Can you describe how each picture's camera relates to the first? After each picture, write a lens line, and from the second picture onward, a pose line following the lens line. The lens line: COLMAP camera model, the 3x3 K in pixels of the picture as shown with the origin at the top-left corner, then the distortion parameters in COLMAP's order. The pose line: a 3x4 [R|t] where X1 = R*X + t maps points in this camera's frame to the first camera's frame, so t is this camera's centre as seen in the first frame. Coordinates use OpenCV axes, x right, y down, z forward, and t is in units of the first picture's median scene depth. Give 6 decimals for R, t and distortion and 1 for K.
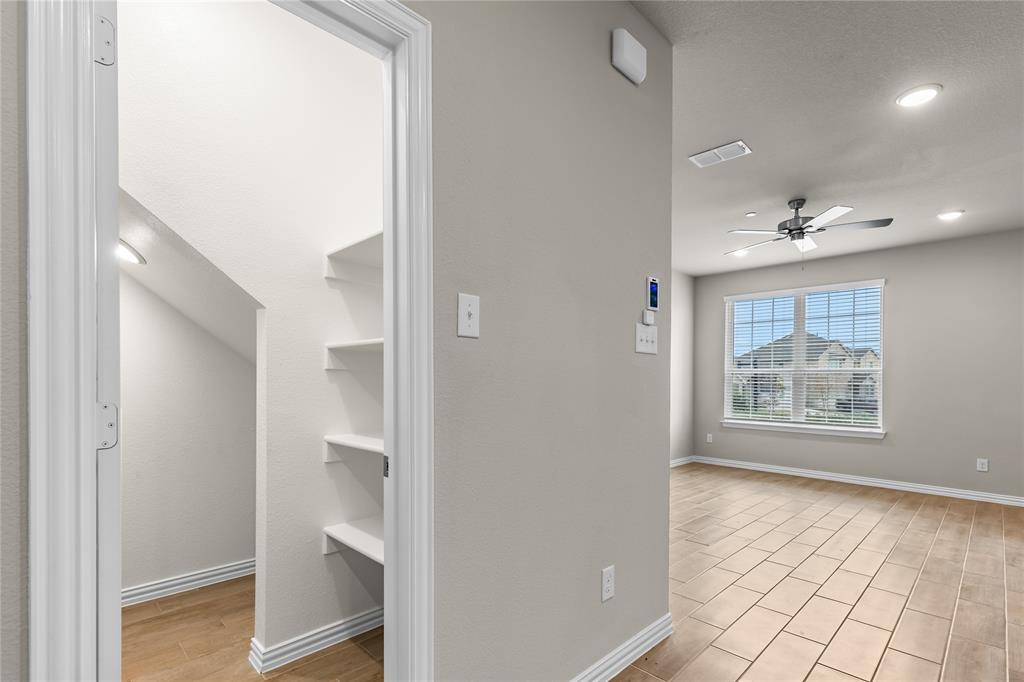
lens RADIAL K [[477.5, 0, 519.0], [0, 477.5, 378.2], [0, 0, 1]] dist [0.009416, -0.001342]
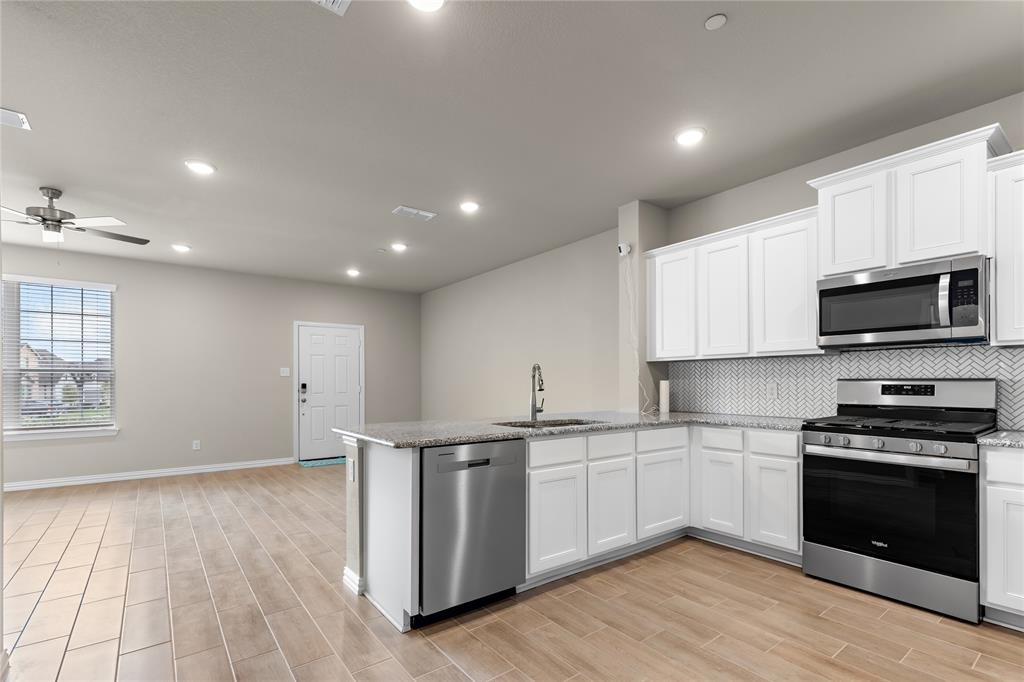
lens RADIAL K [[477.5, 0, 511.8], [0, 477.5, 384.9], [0, 0, 1]] dist [0.009416, -0.001342]
pose [[0.136505, -0.017079, 0.990492, -0.229988], [0.001911, 0.999854, 0.016977, -0.002423], [-0.990637, -0.000424, 0.136518, -0.020031]]
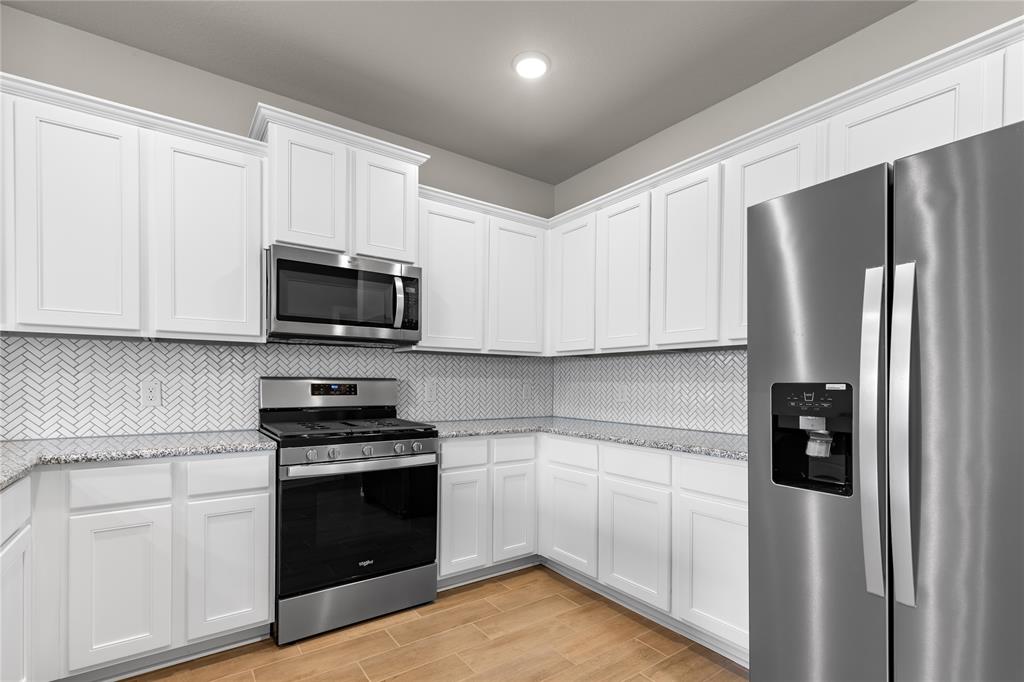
lens RADIAL K [[477.5, 0, 508.8], [0, 477.5, 383.8], [0, 0, 1]] dist [0.009416, -0.001342]
pose [[-0.987035, -0.018467, 0.159436, 0.198429], [-0.018044, 0.999829, 0.004101, 0.002824], [-0.159485, 0.001171, -0.987200, 0.111479]]
